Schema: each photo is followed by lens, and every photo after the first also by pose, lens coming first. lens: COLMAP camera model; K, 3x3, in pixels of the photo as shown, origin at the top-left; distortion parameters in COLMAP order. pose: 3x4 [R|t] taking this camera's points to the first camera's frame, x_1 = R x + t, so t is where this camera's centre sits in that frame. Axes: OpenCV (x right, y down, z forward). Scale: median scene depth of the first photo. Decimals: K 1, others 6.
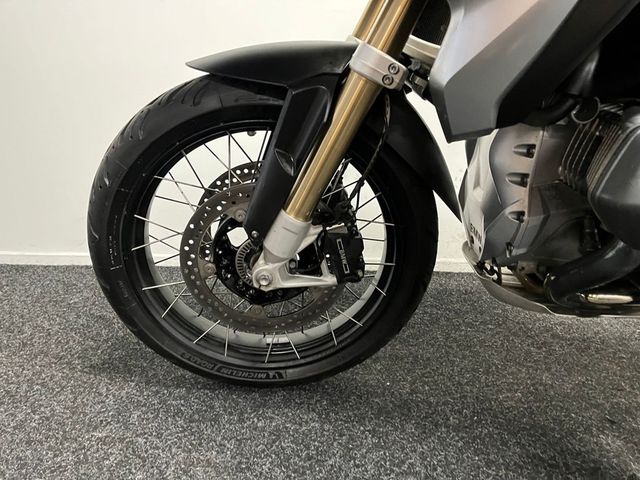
lens RADIAL K [[478.1, 0, 320.0], [0, 478.1, 240.0], [0, 0, 1]] dist [0.074092, -0.102698]
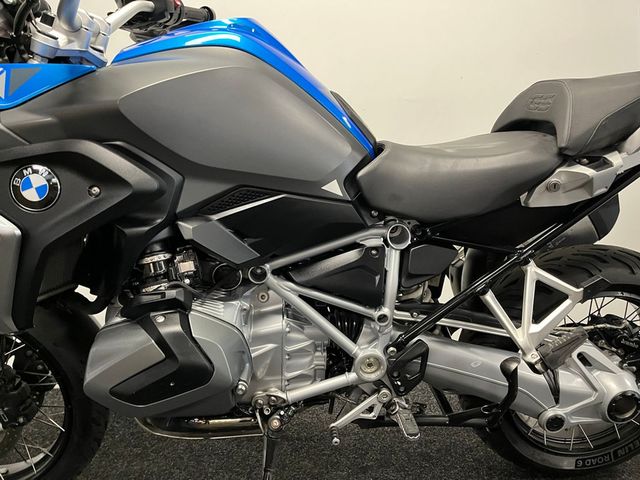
lens RADIAL K [[478.1, 0, 320.0], [0, 478.1, 240.0], [0, 0, 1]] dist [0.074092, -0.102698]
pose [[0.996157, -0.068927, 0.054047, 0.798117], [0.075736, 0.987788, -0.136160, -0.156578], [-0.044002, 0.139730, 0.989211, -0.320633]]
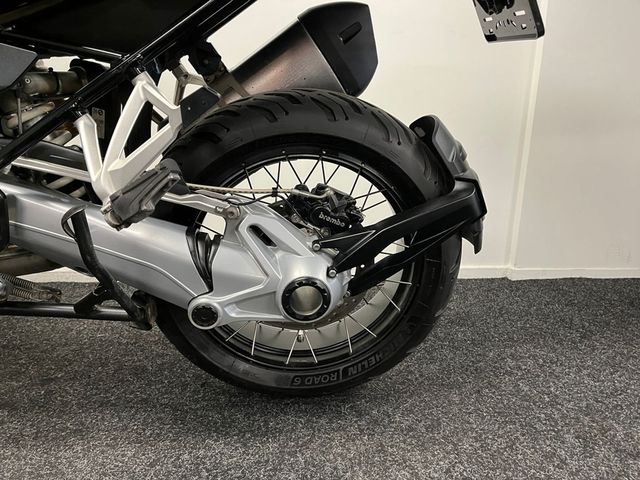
lens RADIAL K [[478.1, 0, 320.0], [0, 478.1, 240.0], [0, 0, 1]] dist [0.074092, -0.102698]
pose [[0.997244, -0.025856, 0.069544, 1.580335], [0.029551, 0.998176, -0.052648, 0.092458], [-0.068056, 0.054558, 0.996189, 0.015608]]
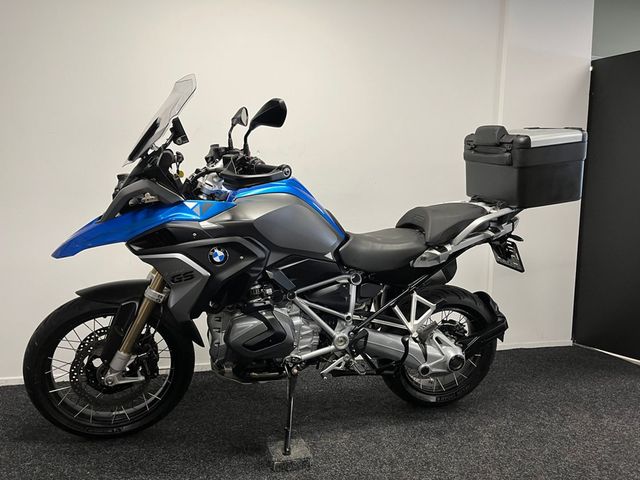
lens RADIAL K [[478.1, 0, 320.0], [0, 478.1, 240.0], [0, 0, 1]] dist [0.074092, -0.102698]
pose [[0.965251, -0.026858, 0.259942, 0.250608], [0.079430, 0.977797, -0.193920, -0.045260], [-0.248962, 0.207828, 0.945952, -1.472689]]
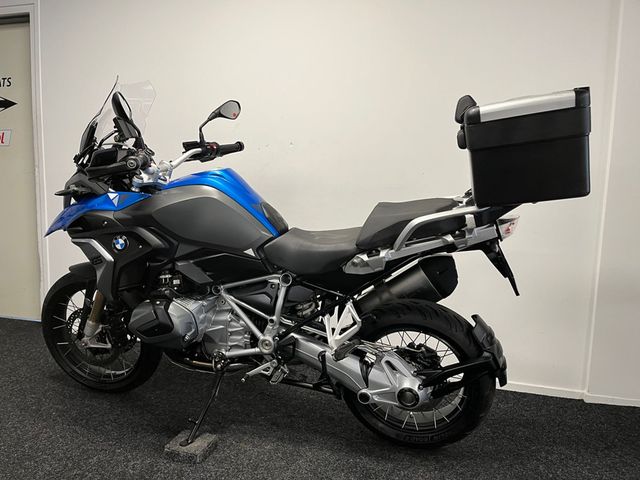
lens RADIAL K [[489.7, 0, 311.7], [0, 489.7, 240.7], [0, 0, 1]] dist [0.065473, -0.110642]
pose [[0.955095, 0.029467, -0.294831, 1.824172], [-0.085569, 0.980076, -0.179243, -0.090219], [0.283675, 0.196423, 0.938588, -1.310882]]
